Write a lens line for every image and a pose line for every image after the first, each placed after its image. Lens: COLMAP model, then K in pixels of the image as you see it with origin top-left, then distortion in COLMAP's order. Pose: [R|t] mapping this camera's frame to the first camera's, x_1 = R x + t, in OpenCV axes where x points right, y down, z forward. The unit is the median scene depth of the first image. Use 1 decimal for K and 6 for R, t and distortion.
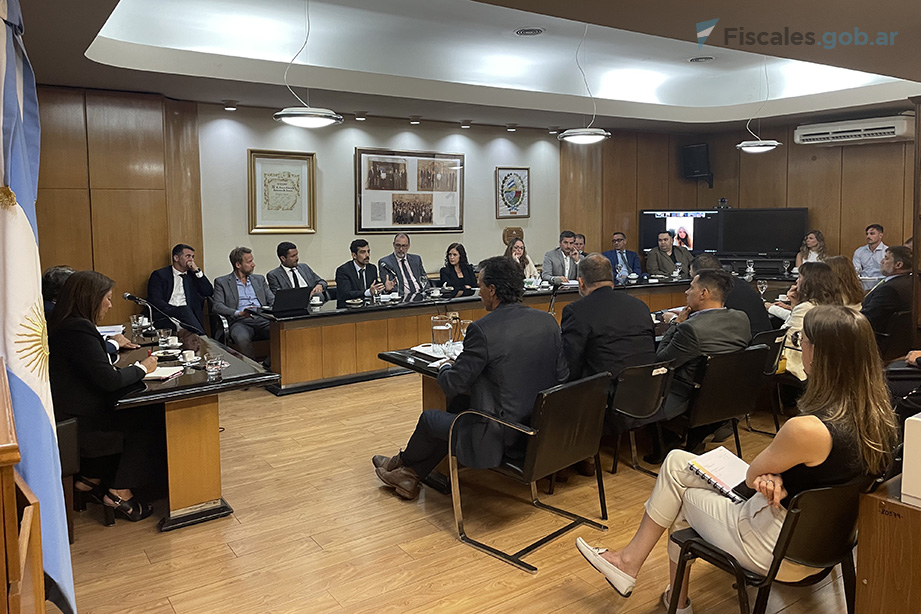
lens RADIAL K [[797.4, 0, 460.5], [0, 797.4, 307.0], [0, 0, 1]] dist [0.006569, -0.006581]
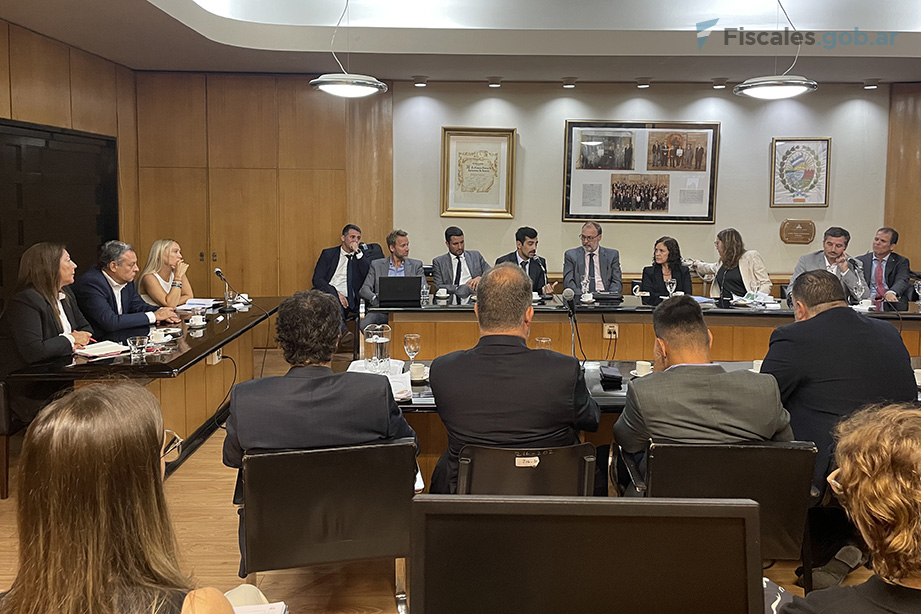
lens RADIAL K [[797.4, 0, 460.5], [0, 797.4, 307.0], [0, 0, 1]] dist [0.006569, -0.006581]
pose [[0.782699, 0.100897, -0.614168, 0.322129], [-0.087921, 0.994801, 0.051382, -0.033268], [0.616160, 0.013782, 0.787501, 0.251733]]
